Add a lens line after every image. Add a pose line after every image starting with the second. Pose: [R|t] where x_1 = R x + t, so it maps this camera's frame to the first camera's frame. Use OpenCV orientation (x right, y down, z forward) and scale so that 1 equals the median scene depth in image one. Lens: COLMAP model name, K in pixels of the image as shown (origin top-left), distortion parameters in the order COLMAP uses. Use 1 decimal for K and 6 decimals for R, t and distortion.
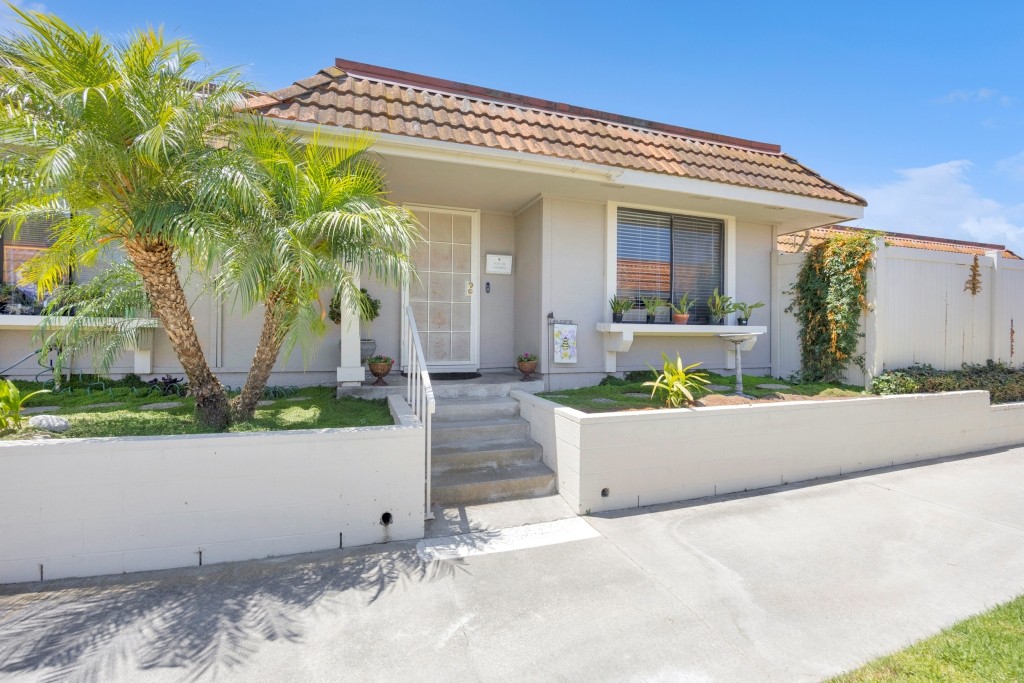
lens RADIAL K [[446.7, 0, 510.2], [0, 446.7, 335.3], [0, 0, 1]] dist [-0.018773, 0.000396]
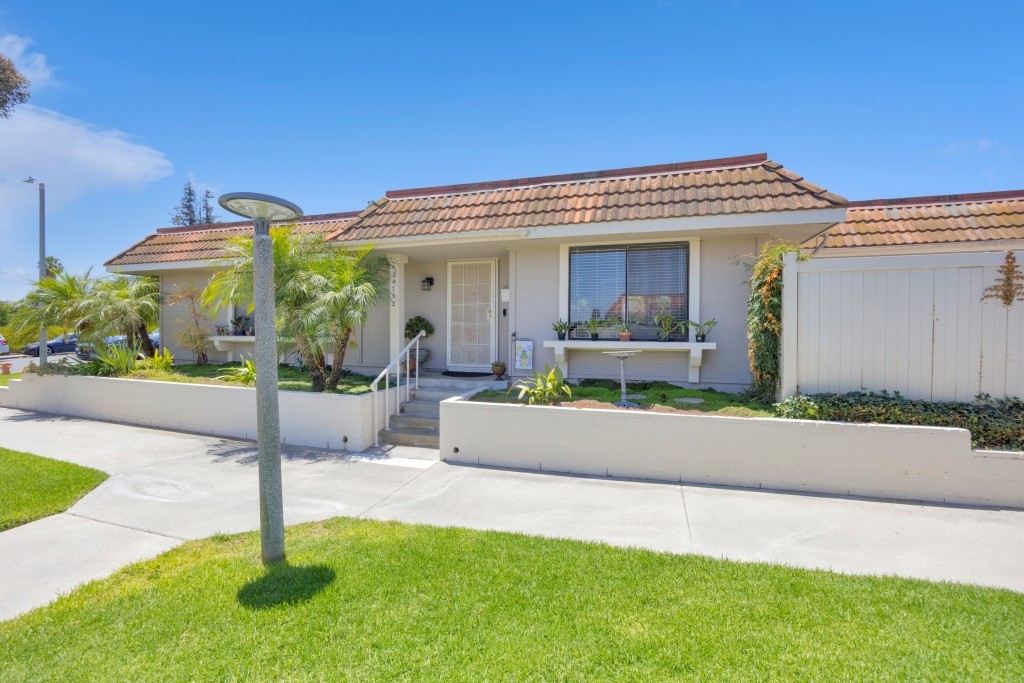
lens RADIAL K [[446.7, 0, 510.2], [0, 446.7, 335.3], [0, 0, 1]] dist [-0.018773, 0.000396]
pose [[0.806010, 0.002075, -0.591899, 1.127376], [-0.002143, 0.999998, 0.000587, -0.053119], [0.591898, 0.000795, 0.806012, -0.155387]]
